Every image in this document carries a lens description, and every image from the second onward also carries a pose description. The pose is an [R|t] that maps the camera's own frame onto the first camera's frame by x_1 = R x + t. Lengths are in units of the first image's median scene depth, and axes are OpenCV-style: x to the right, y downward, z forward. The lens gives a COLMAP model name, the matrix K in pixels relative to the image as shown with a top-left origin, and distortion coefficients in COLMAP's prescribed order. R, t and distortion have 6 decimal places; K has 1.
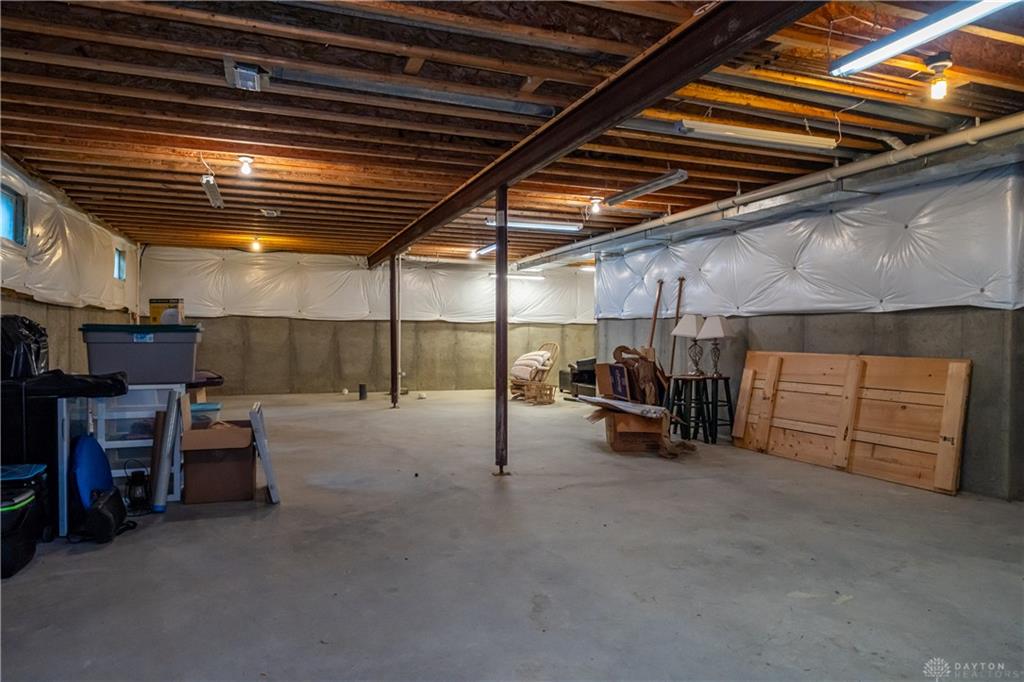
lens RADIAL K [[663.3, 0, 512.1], [0, 663.3, 338.3], [0, 0, 1]] dist [0.007742, 0.000308]
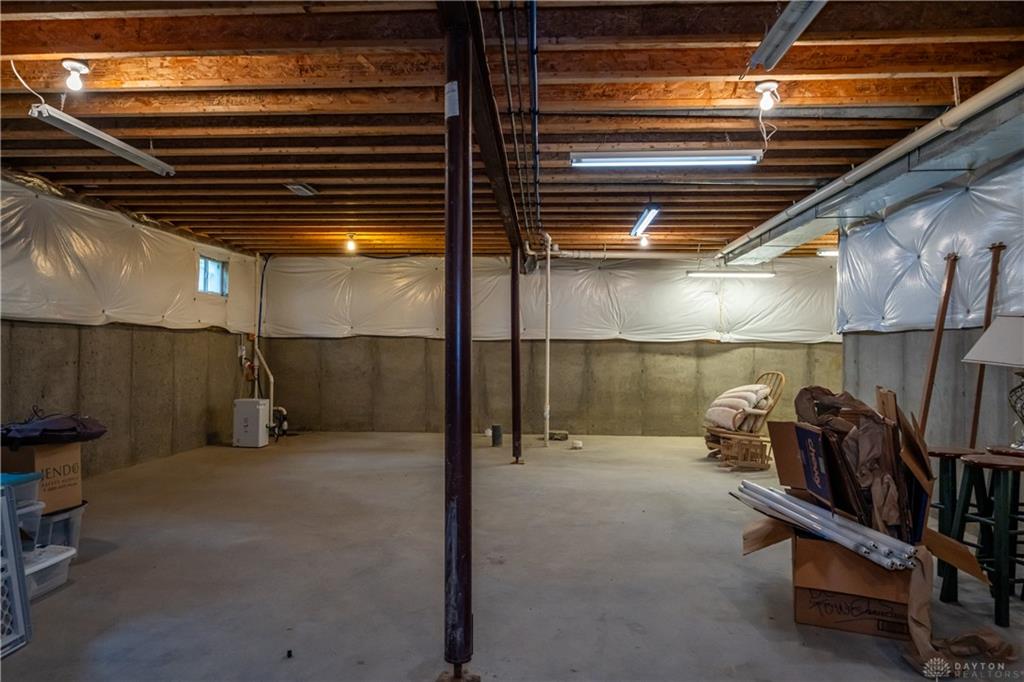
lens RADIAL K [[688.6, 0, 511.0], [0, 688.6, 343.3], [0, 0, 1]] dist [0.005175, -0.001175]
pose [[0.914862, -0.007206, -0.403703, 0.099581], [-0.003307, 0.999673, -0.025337, -0.003253], [0.403753, 0.024515, 0.914539, 0.294357]]
